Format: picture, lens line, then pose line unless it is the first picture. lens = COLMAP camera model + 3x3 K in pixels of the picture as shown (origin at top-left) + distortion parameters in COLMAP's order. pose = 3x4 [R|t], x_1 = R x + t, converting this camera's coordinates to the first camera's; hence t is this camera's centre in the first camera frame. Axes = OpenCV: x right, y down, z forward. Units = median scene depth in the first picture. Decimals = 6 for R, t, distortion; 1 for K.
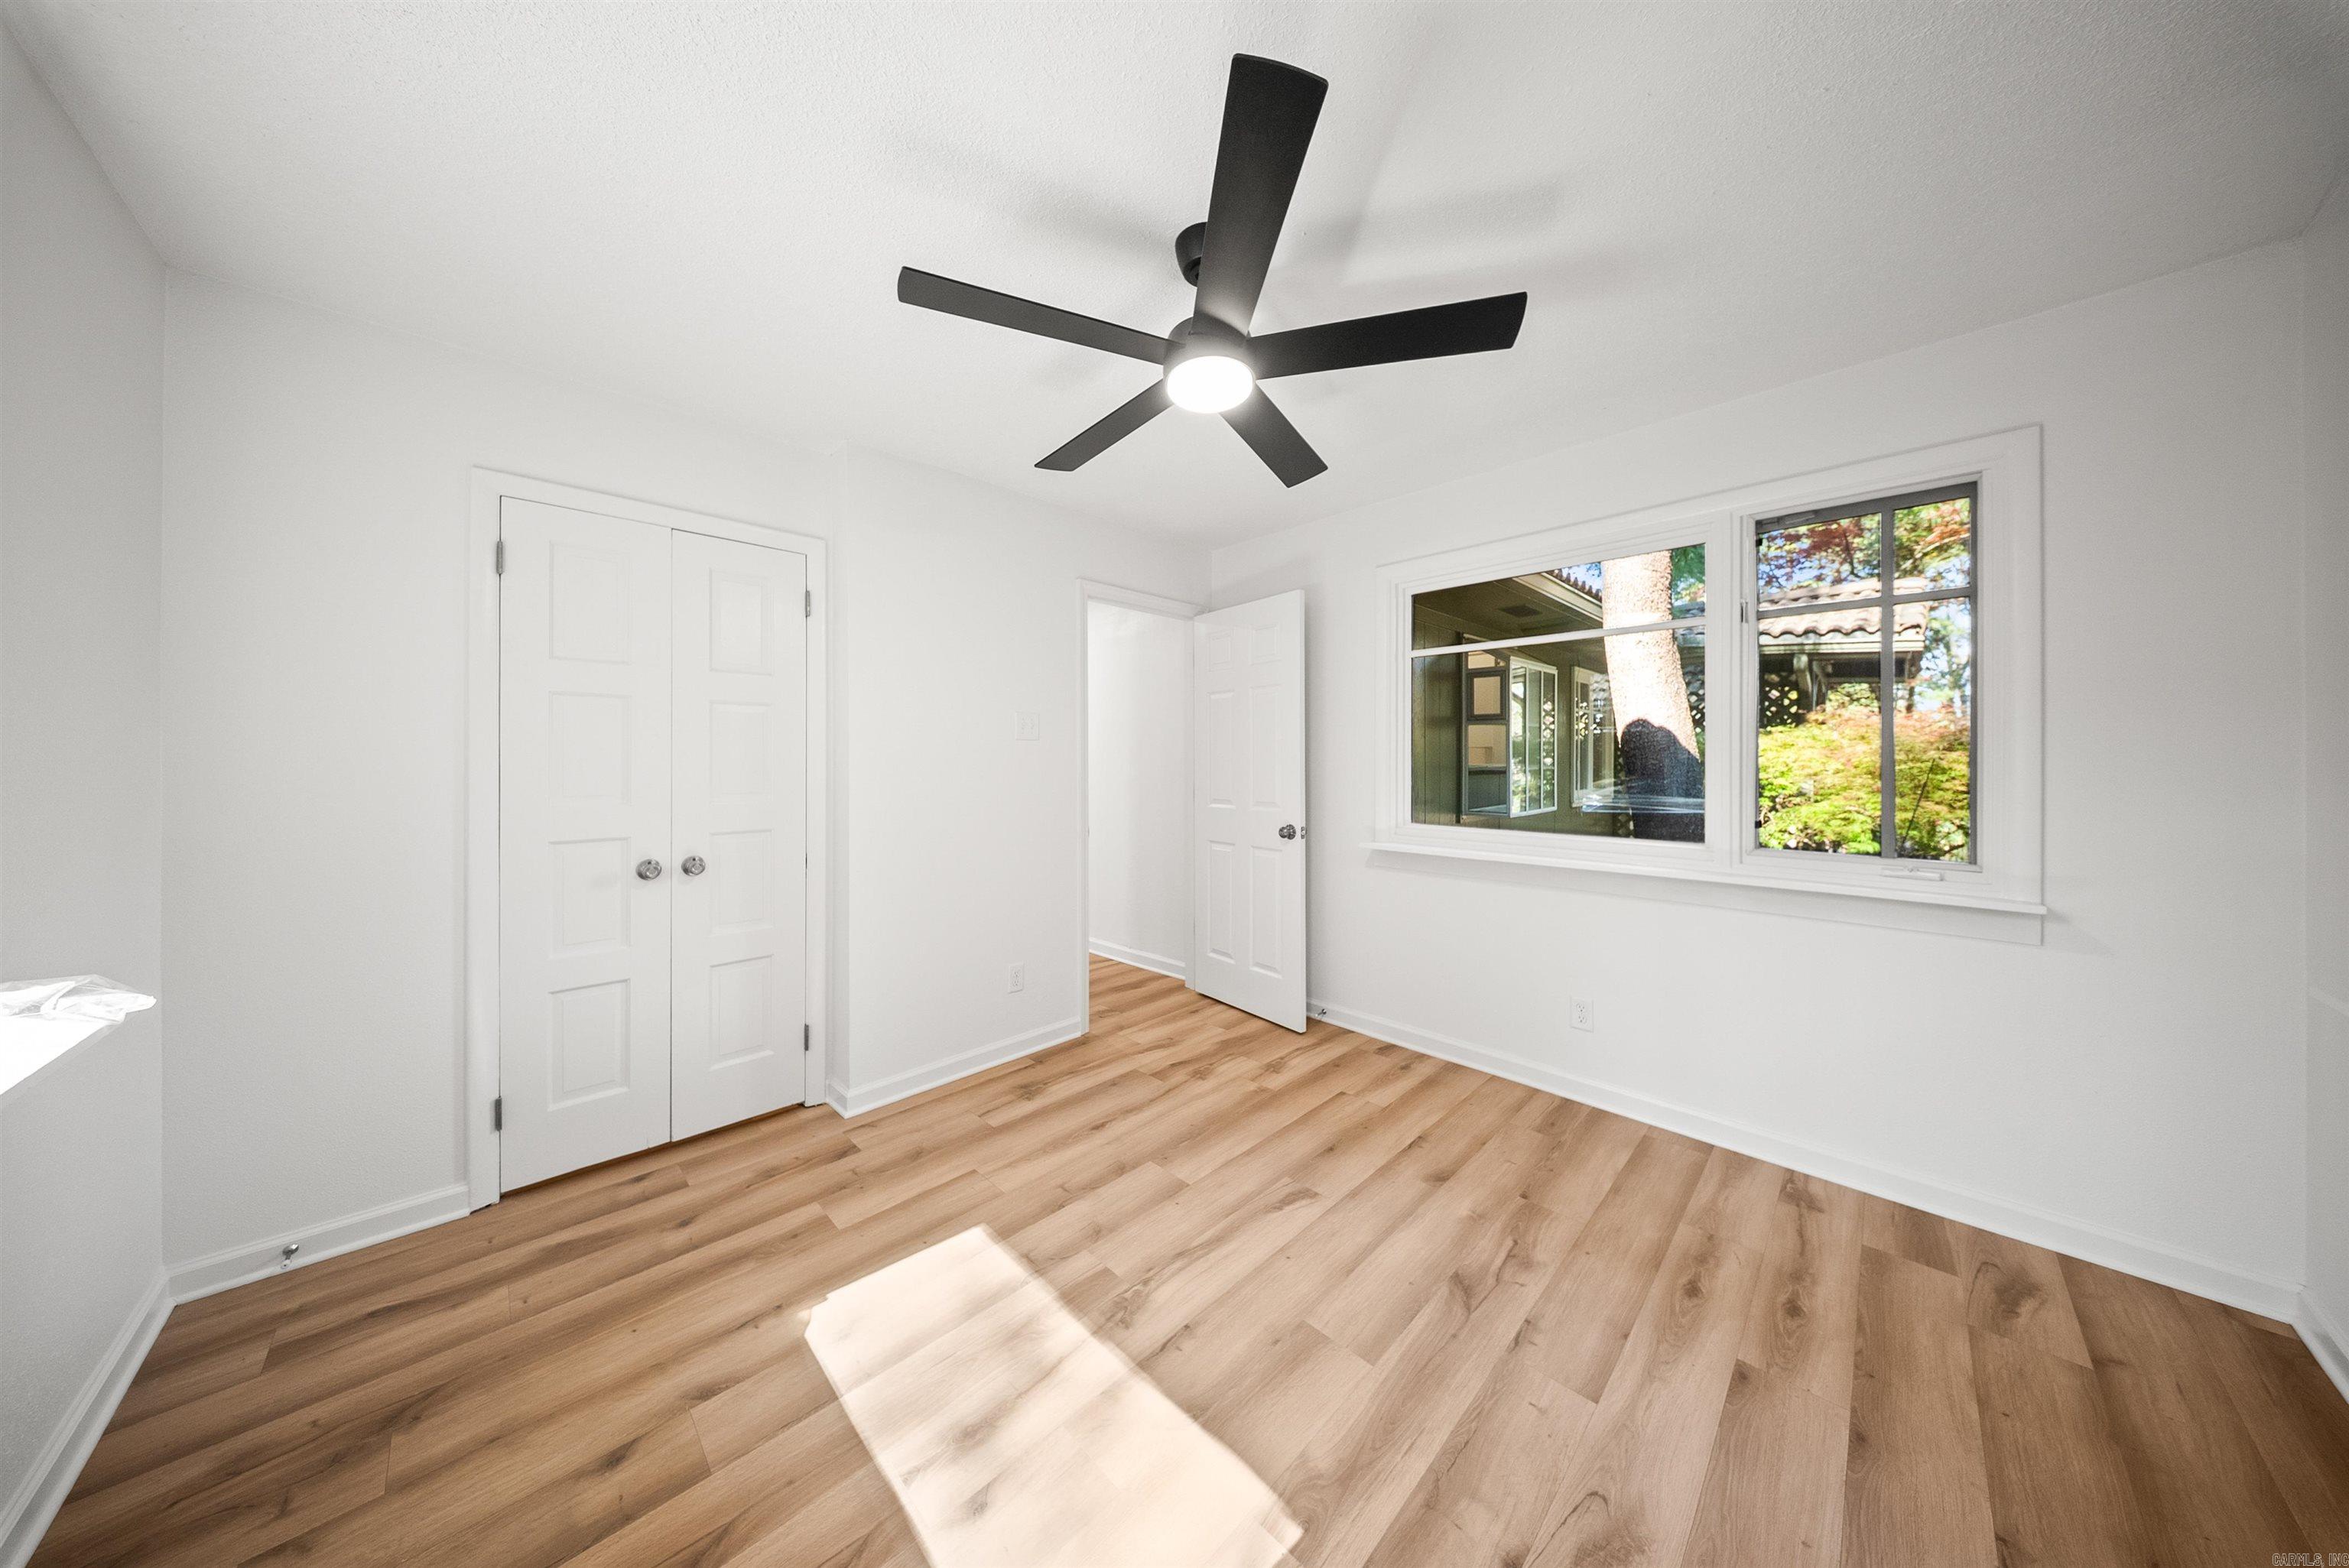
lens RADIAL K [[720.6, 0, 1182.5], [0, 720.6, 768.8], [0, 0, 1]] dist [0.003294, -0.000971]
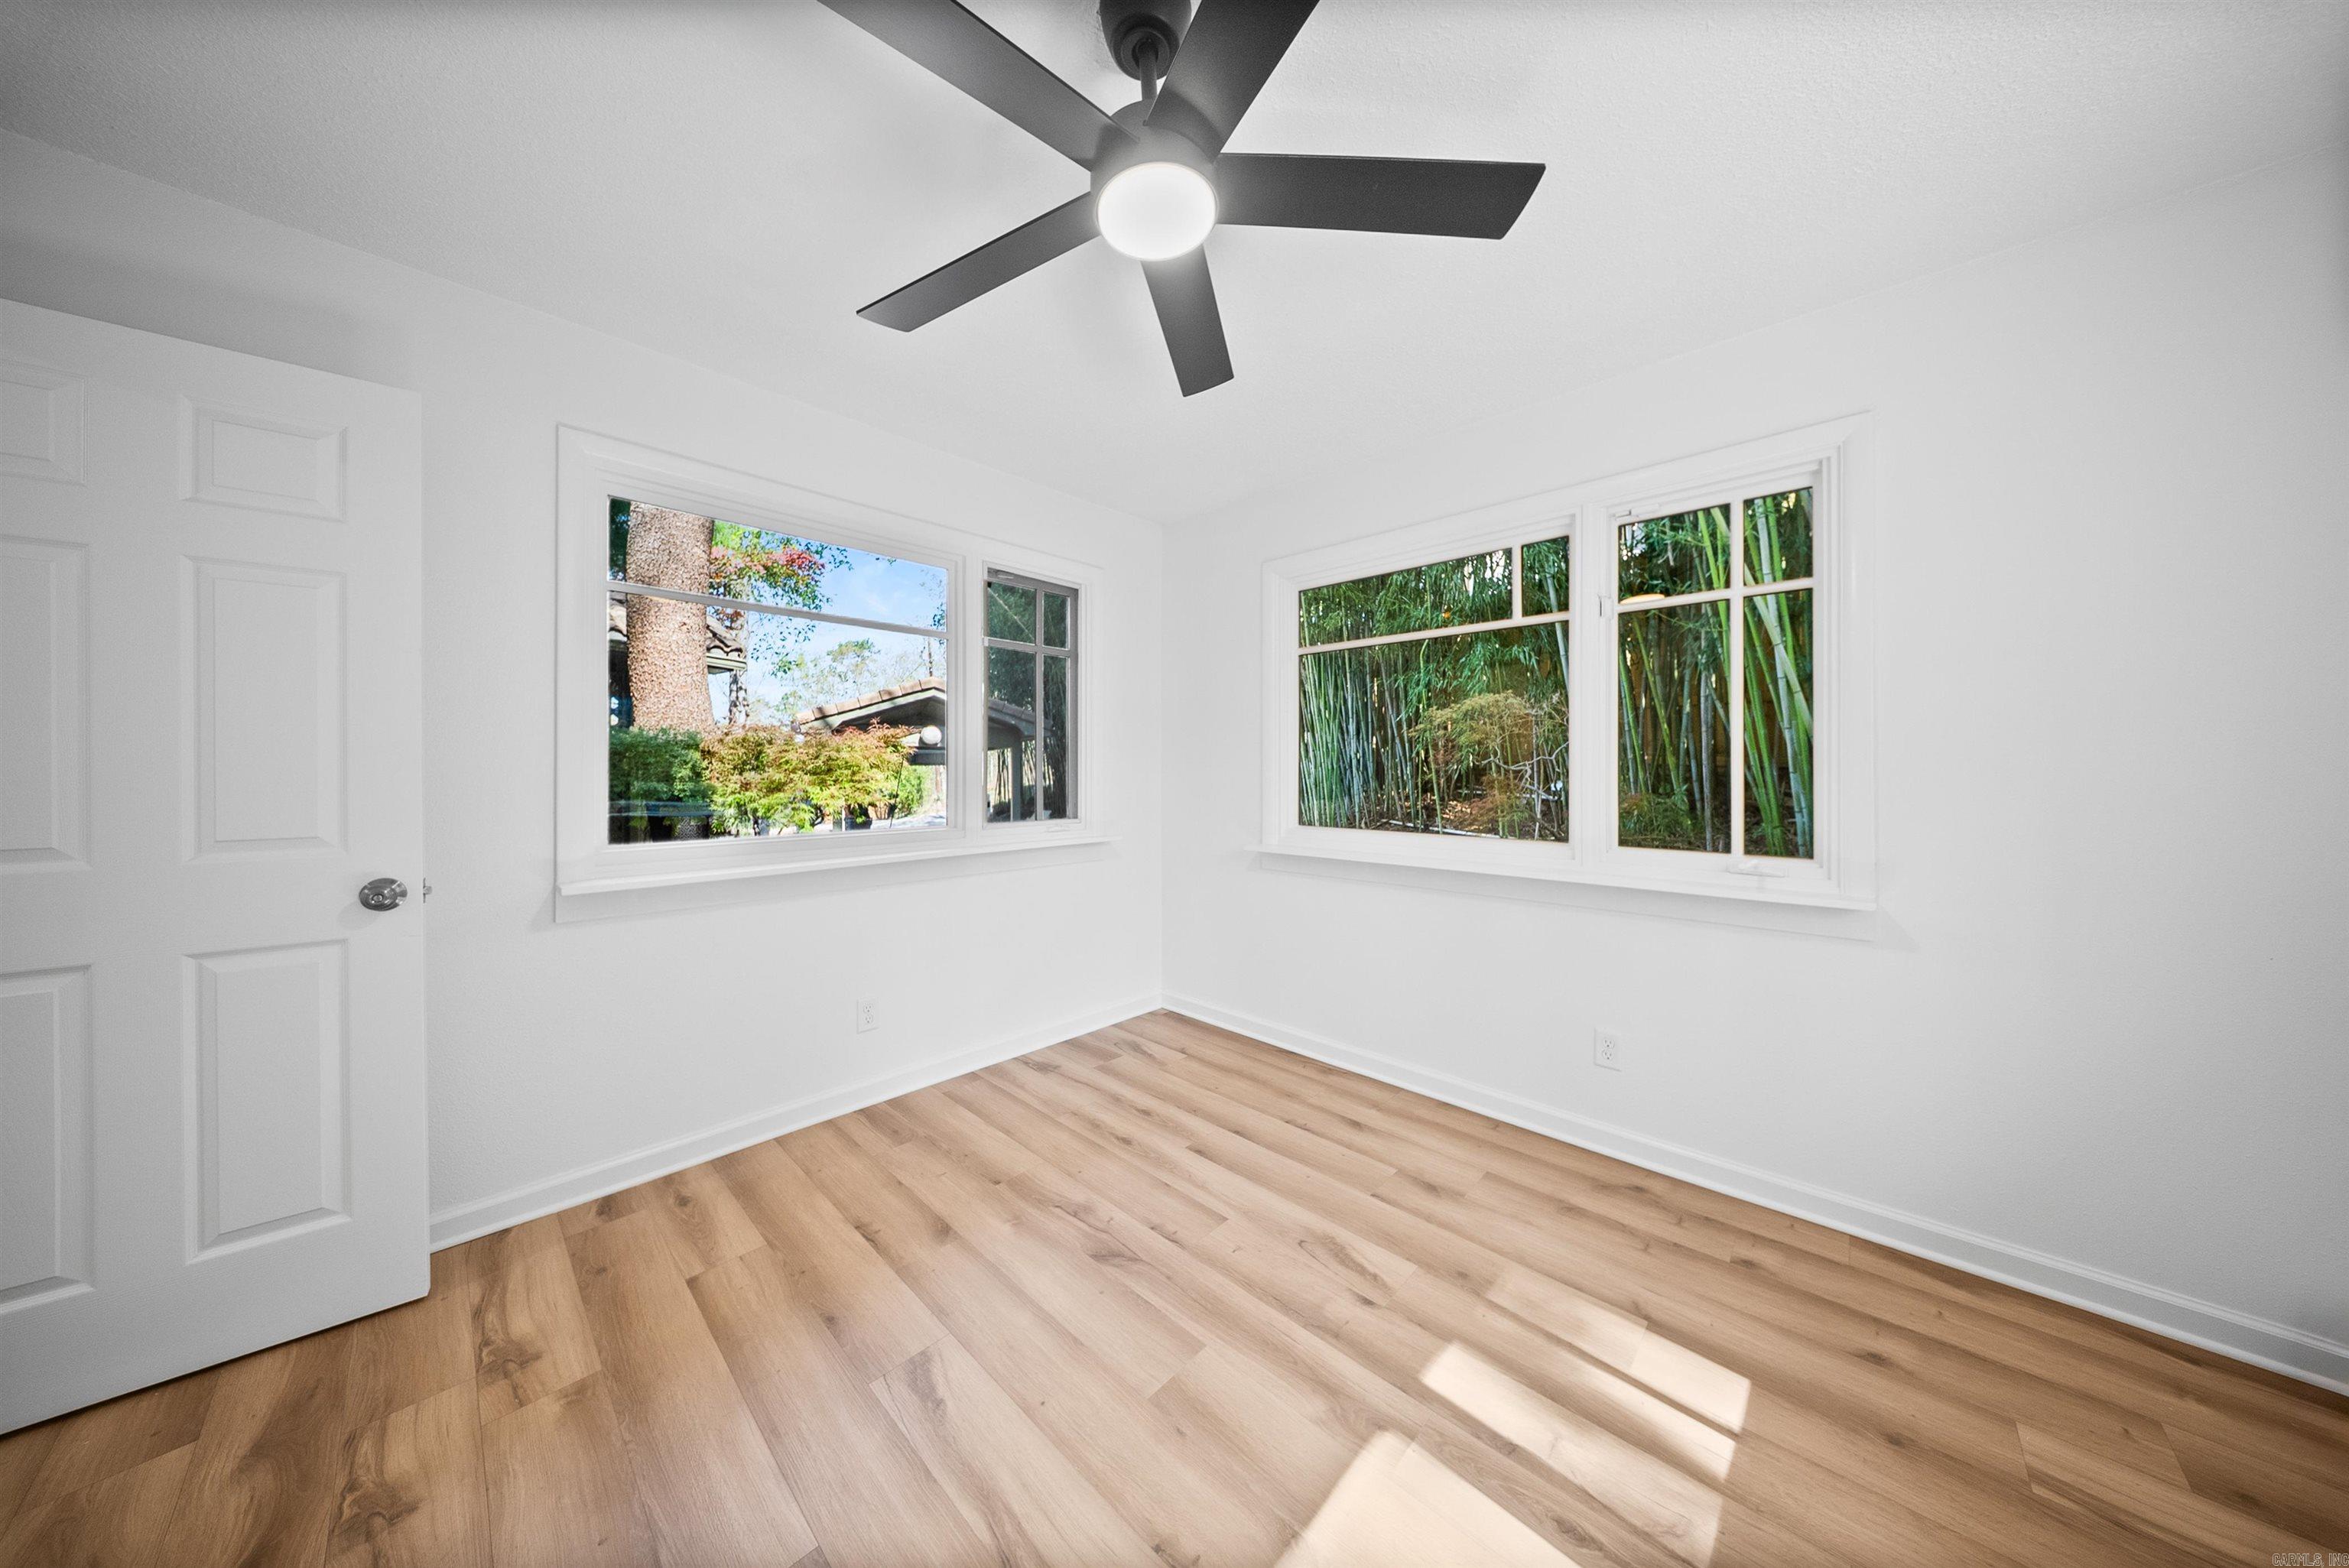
lens RADIAL K [[720.6, 0, 1169.3], [0, 720.6, 769.1], [0, 0, 1]] dist [0.003294, -0.000971]
pose [[-0.021087, -0.008090, 0.999745, -0.574853], [0.013339, 0.999876, 0.008372, 0.008678], [-0.999689, 0.013512, -0.020976, 0.827588]]
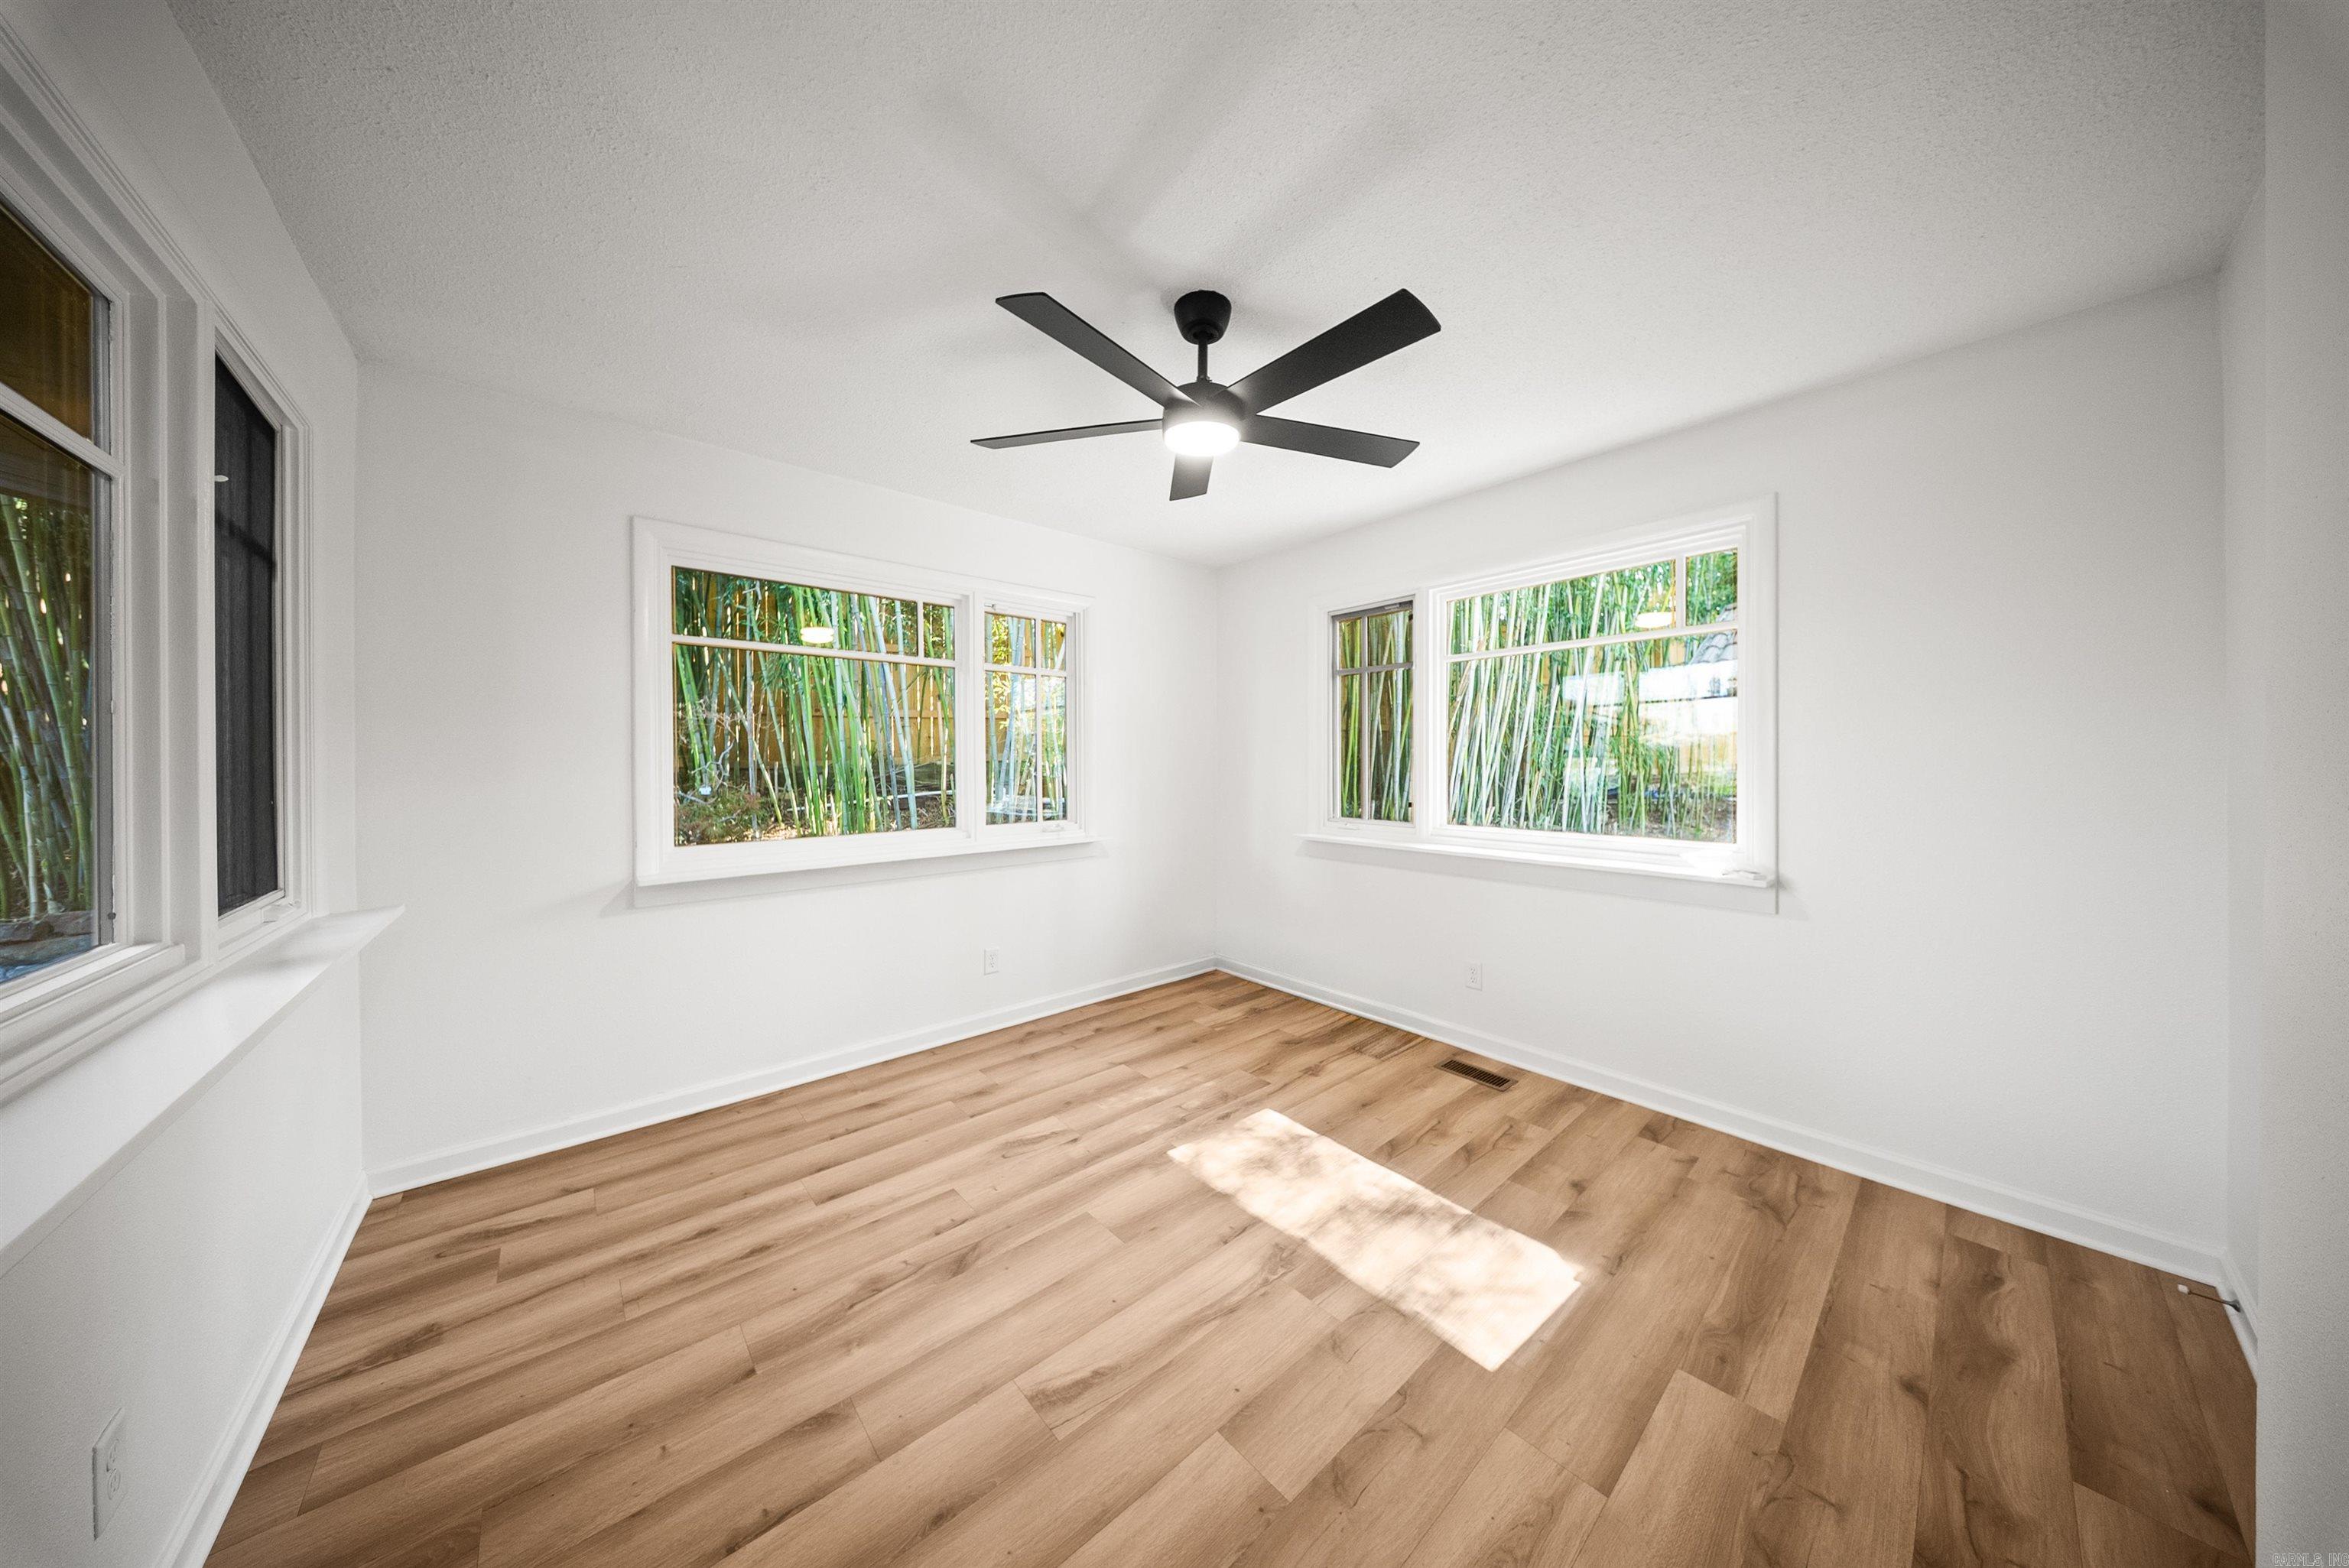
lens RADIAL K [[720.6, 0, 1192.3], [0, 720.6, 762.7], [0, 0, 1]] dist [0.003294, -0.000971]
pose [[-0.998729, 0.003803, 0.050259, -0.001773], [0.004587, 0.999869, 0.015502, -0.020672], [-0.050193, 0.015713, -0.998616, 1.800901]]
